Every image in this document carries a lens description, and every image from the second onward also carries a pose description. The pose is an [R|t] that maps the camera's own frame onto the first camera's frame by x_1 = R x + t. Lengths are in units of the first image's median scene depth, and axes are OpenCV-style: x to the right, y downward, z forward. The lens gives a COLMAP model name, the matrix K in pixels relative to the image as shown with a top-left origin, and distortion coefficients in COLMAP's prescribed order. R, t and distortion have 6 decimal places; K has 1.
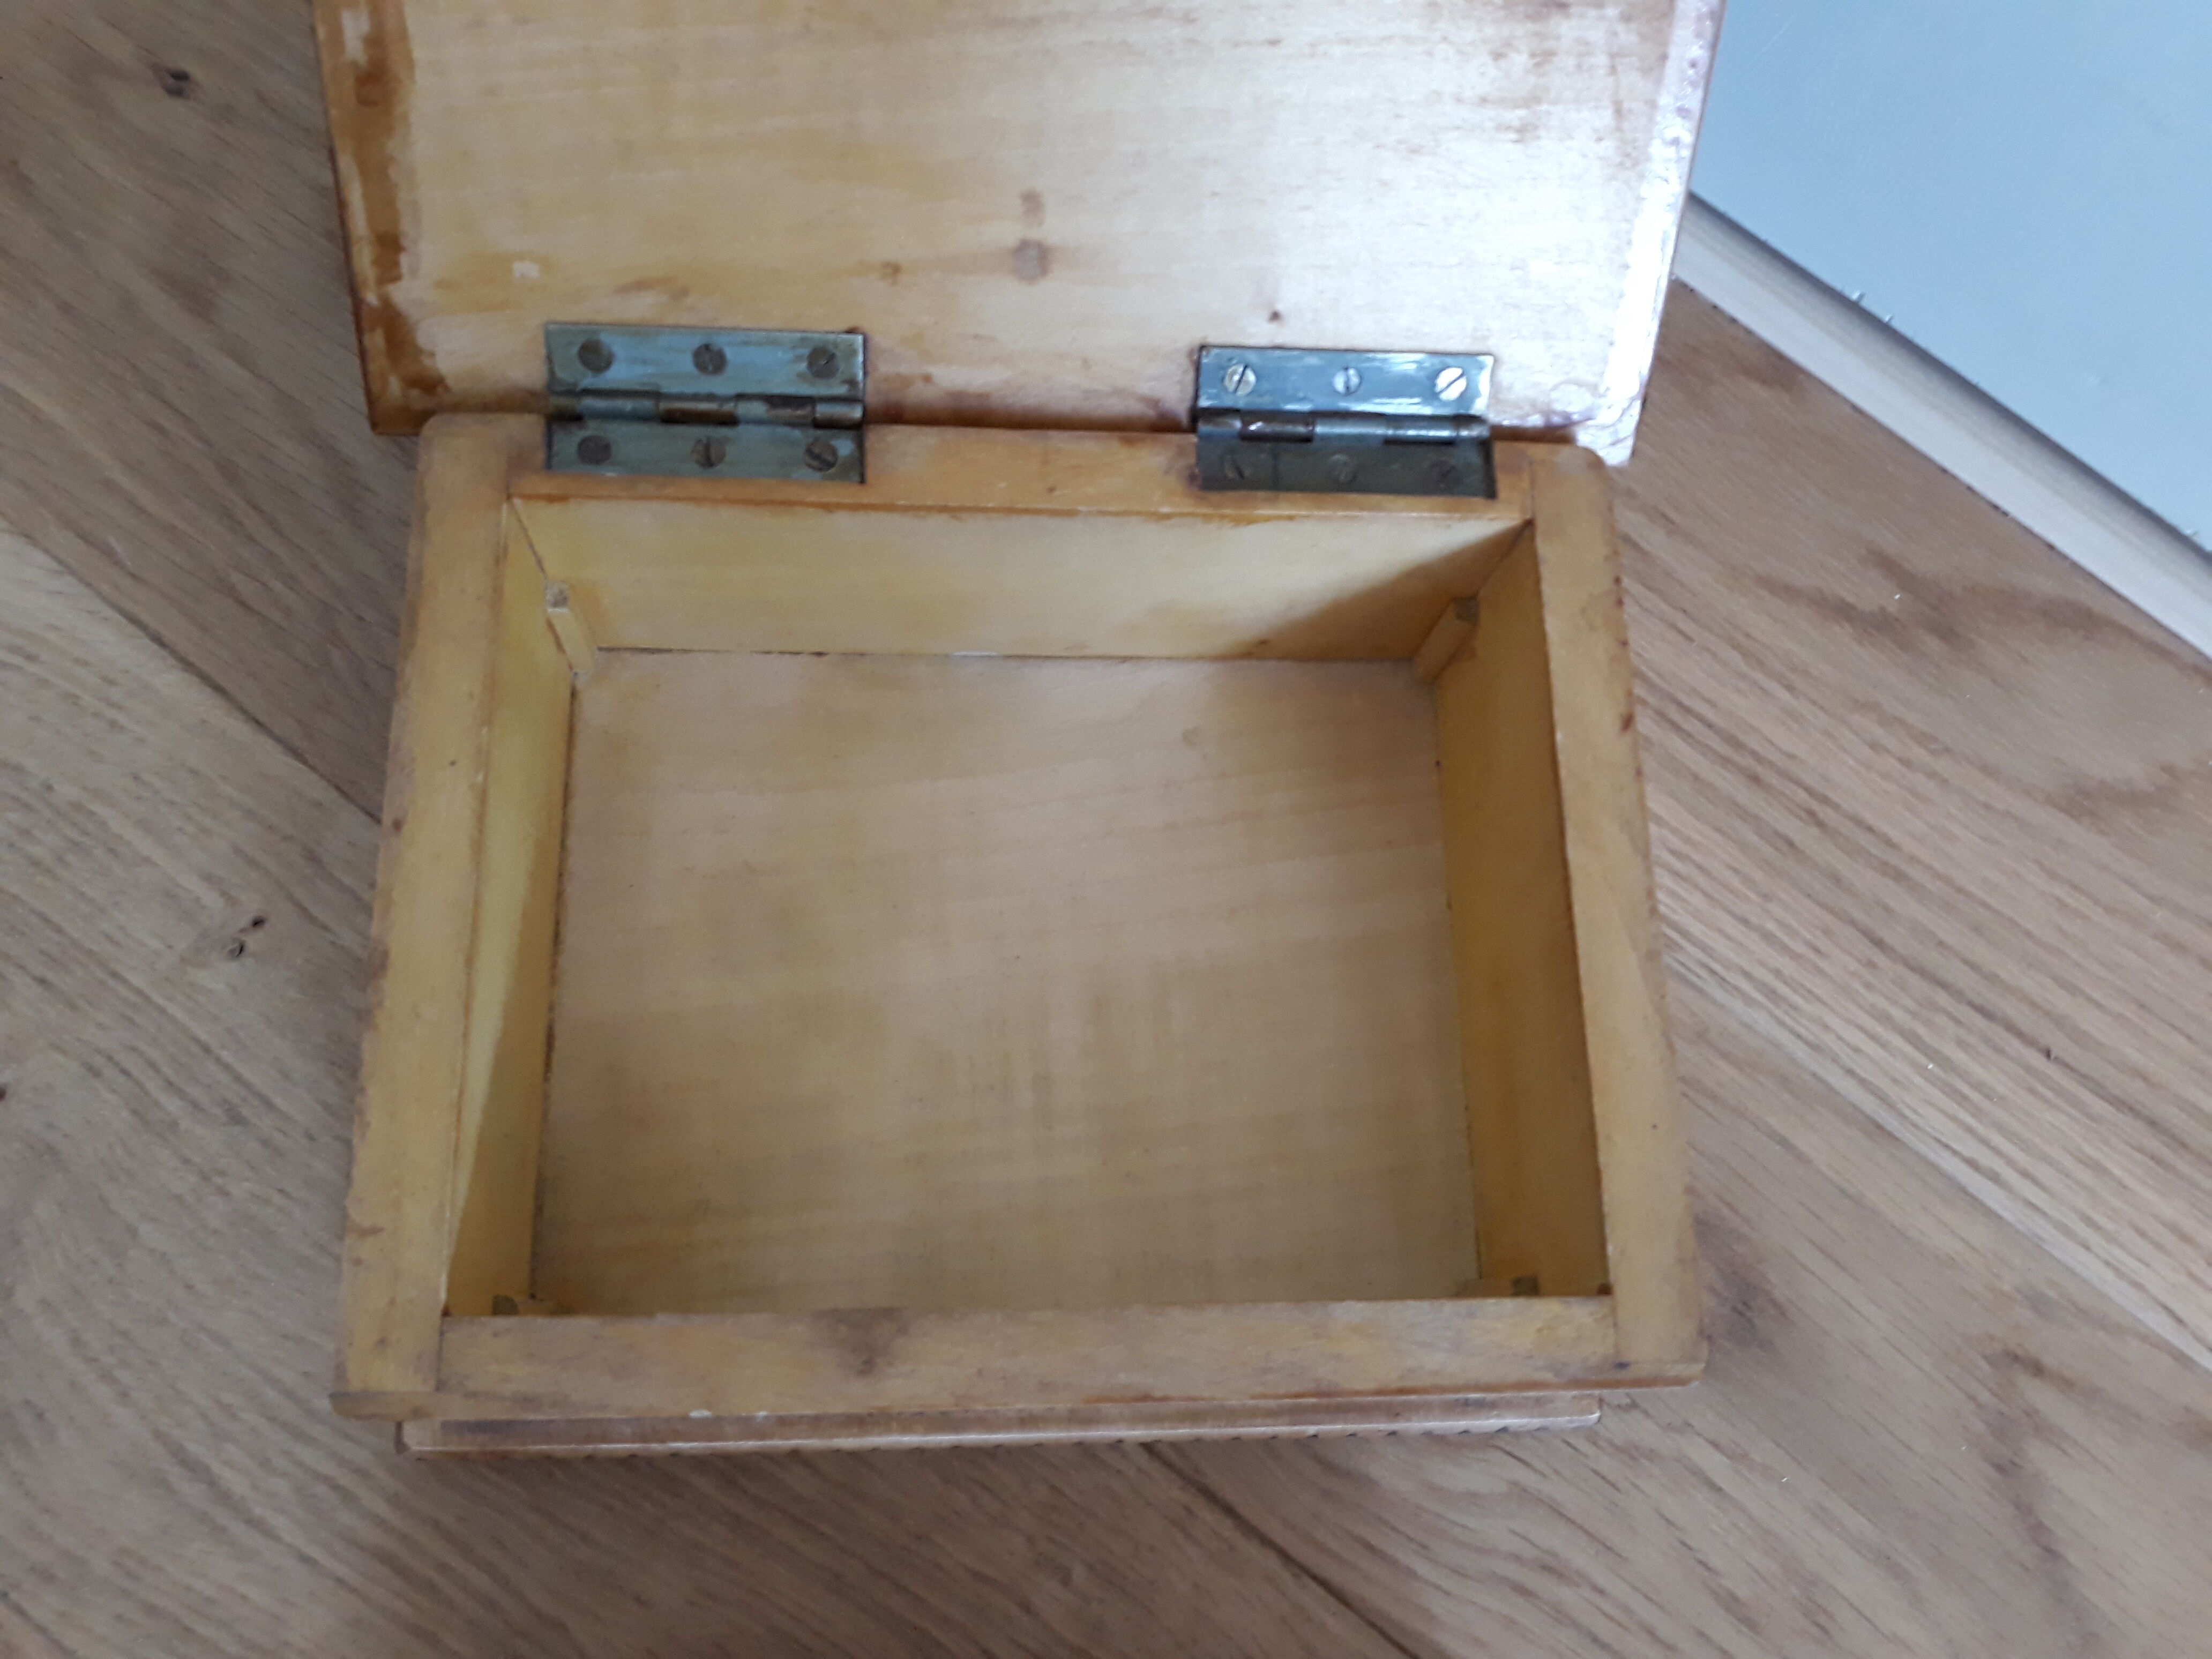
lens RADIAL K [[1838.8, 0, 1106.0], [0, 1838.8, 829.5], [0, 0, 1]] dist [-0.030907, 0.007215]
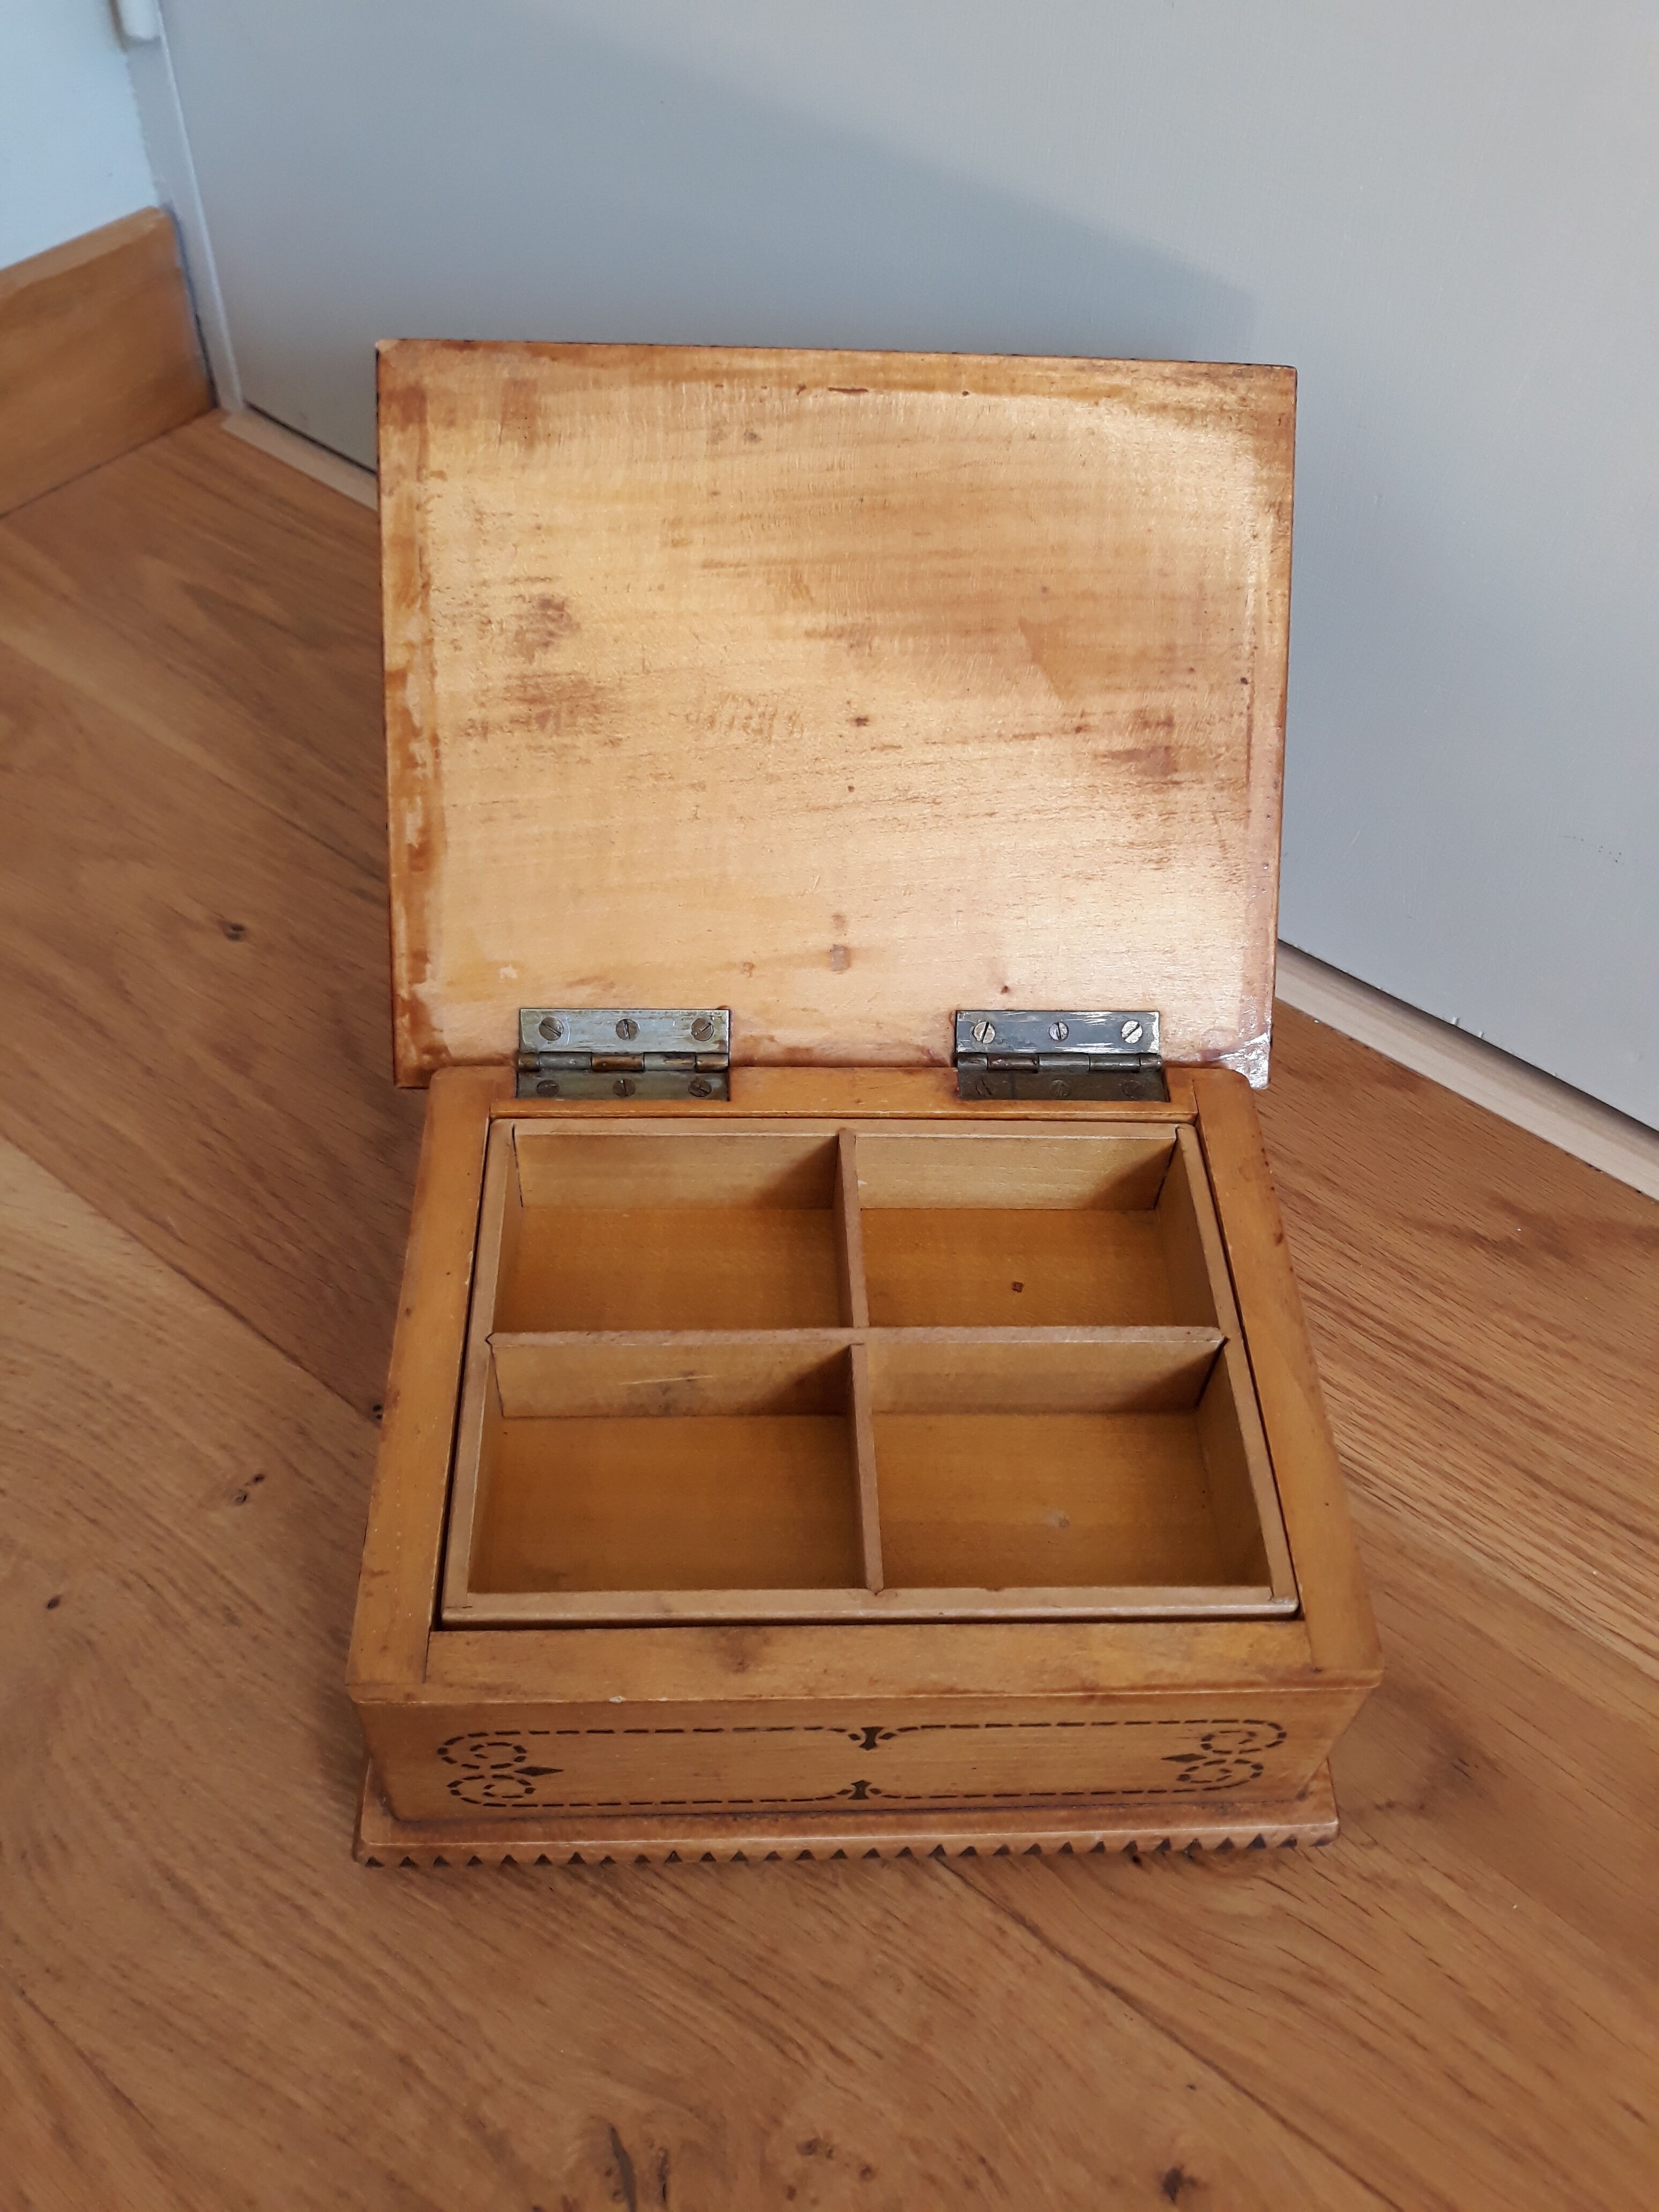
lens RADIAL K [[1861.5, 0, 838.1], [0, 1861.5, 1103.2], [0, 0, 1]] dist [-0.018582, -0.018737]
pose [[0.998542, -0.042764, -0.032947, 0.002380], [0.026762, 0.922171, -0.385856, 0.331944], [0.046884, 0.384411, 0.921971, -0.306312]]
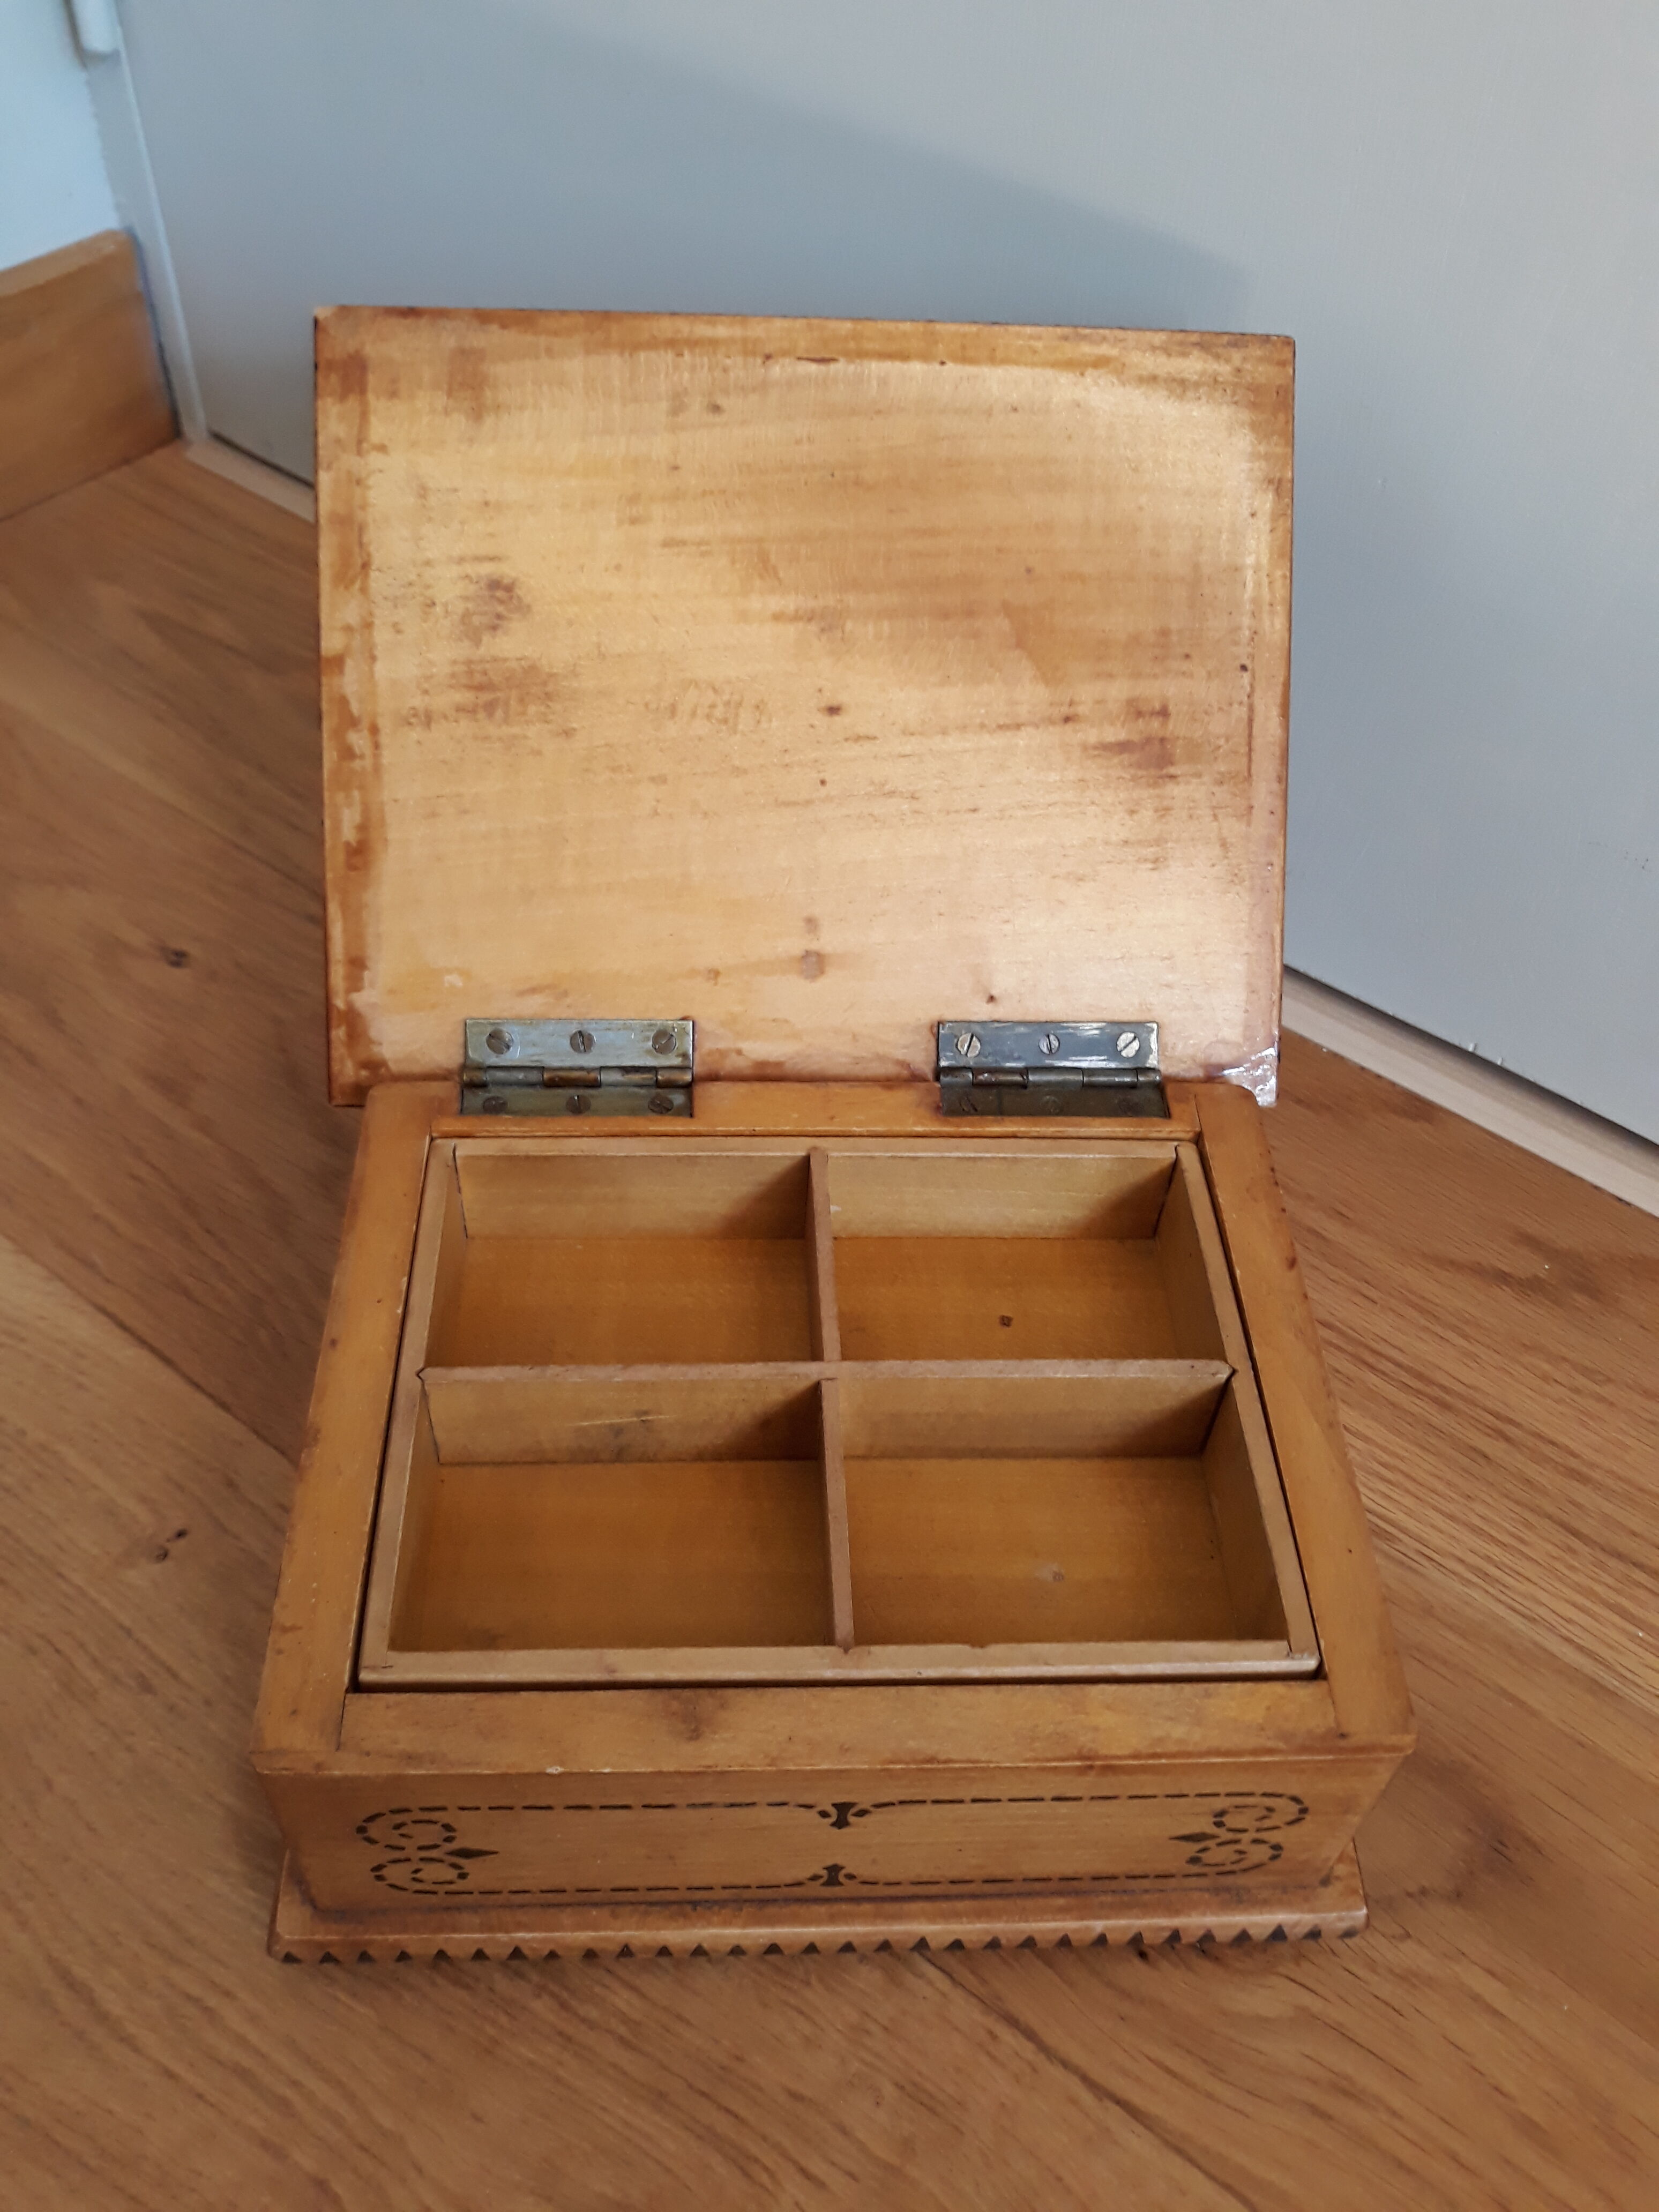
lens RADIAL K [[1868.1, 0, 829.5], [0, 1868.1, 1106.0], [0, 0, 1]] dist [-0.033383, 0.016619]
pose [[0.998275, -0.047811, -0.034068, 0.013523], [0.028649, 0.903261, -0.428134, 0.336862], [0.051242, 0.426419, 0.903073, -0.197553]]
